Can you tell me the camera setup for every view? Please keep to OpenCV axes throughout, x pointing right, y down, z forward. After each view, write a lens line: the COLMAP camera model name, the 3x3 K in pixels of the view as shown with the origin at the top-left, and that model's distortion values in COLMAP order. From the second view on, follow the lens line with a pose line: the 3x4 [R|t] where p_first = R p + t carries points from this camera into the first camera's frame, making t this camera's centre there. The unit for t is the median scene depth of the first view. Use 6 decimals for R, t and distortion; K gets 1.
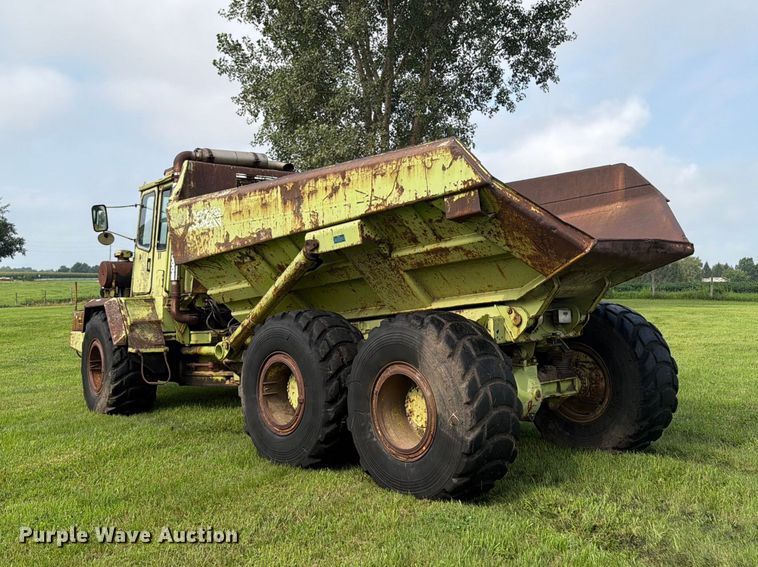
lens RADIAL K [[803.0, 0, 380.9], [0, 803.0, 246.8], [0, 0, 1]] dist [0.112691, -0.000711]
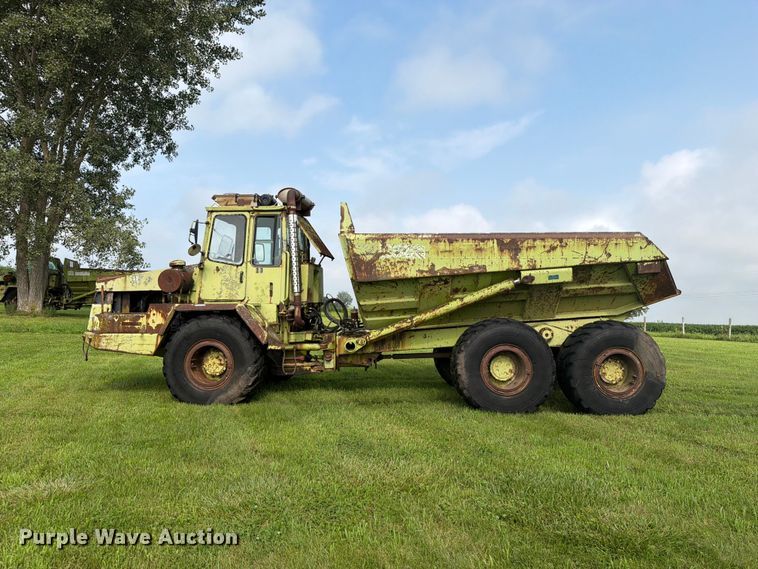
lens RADIAL K [[528.7, 0, 379.0], [0, 528.7, 284.5], [0, 0, 1]] dist [0.127138, -0.220893]
pose [[0.670953, 0.058849, 0.739161, -1.089794], [-0.070073, 0.997417, -0.015803, 0.047394], [-0.738181, -0.041193, 0.673344, 0.483510]]
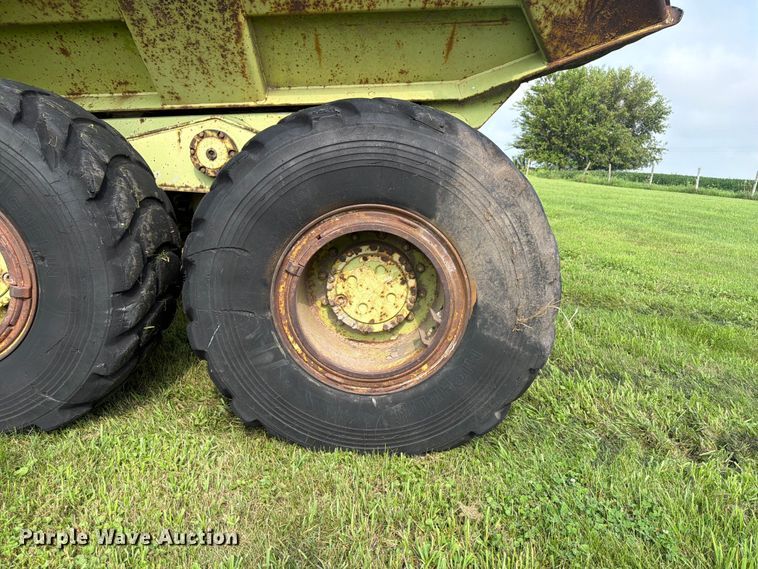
lens RADIAL K [[532.4, 0, 381.3], [0, 532.4, 284.3], [0, 0, 1]] dist [0.094845, -0.138648]
pose [[0.679371, -0.124667, 0.723127, -0.171861], [-0.107826, 0.957805, 0.266427, 0.088208], [-0.725829, -0.258975, 0.637263, 0.666813]]
